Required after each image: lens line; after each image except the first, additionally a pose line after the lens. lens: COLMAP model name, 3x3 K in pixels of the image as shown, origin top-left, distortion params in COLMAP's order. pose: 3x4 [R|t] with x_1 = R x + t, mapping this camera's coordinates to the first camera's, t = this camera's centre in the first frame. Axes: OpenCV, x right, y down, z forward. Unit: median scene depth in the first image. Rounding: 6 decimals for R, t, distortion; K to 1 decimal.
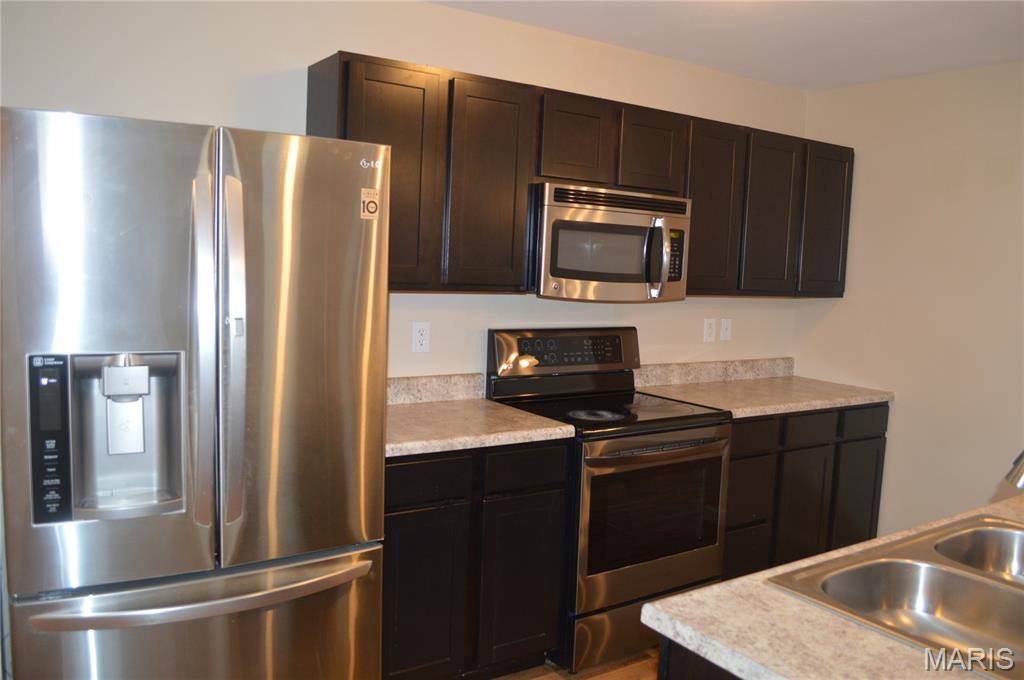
lens RADIAL K [[805.7, 0, 500.9], [0, 805.7, 341.5], [0, 0, 1]] dist [-0.058075, -0.001094]
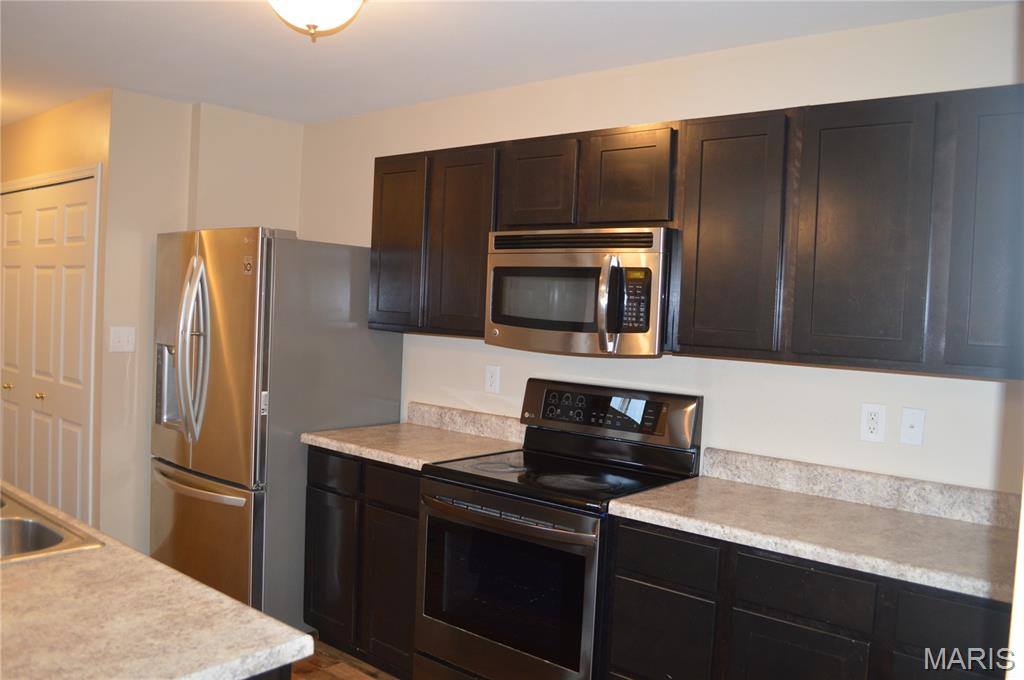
lens RADIAL K [[833.7, 0, 499.8], [0, 833.7, 340.5], [0, 0, 1]] dist [-0.062737, -0.004405]
pose [[0.289889, 0.012120, -0.956984, 0.966841], [-0.129410, 0.991233, -0.026647, -0.027976], [0.948271, 0.131568, 0.288916, 0.637087]]
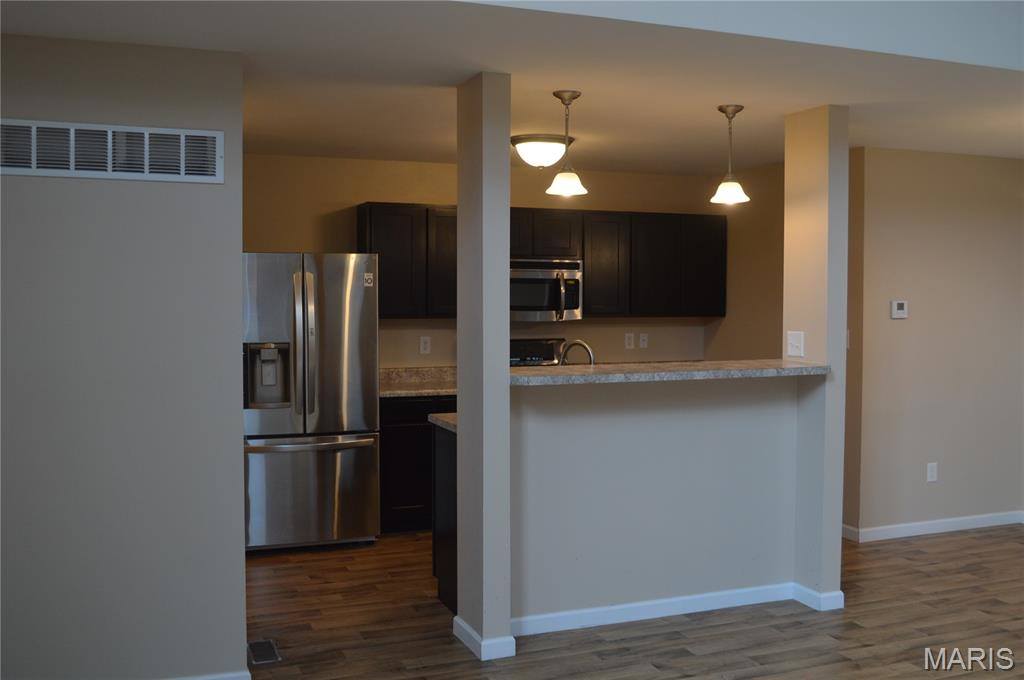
lens RADIAL K [[1003.4, 0, 532.9], [0, 1003.4, 337.5], [0, 0, 1]] dist [-0.059729, -0.000957]
pose [[0.982697, -0.029791, -0.182812, 0.519146], [0.018140, 0.997715, -0.065076, 0.120737], [0.184333, 0.060634, 0.980992, -1.091791]]
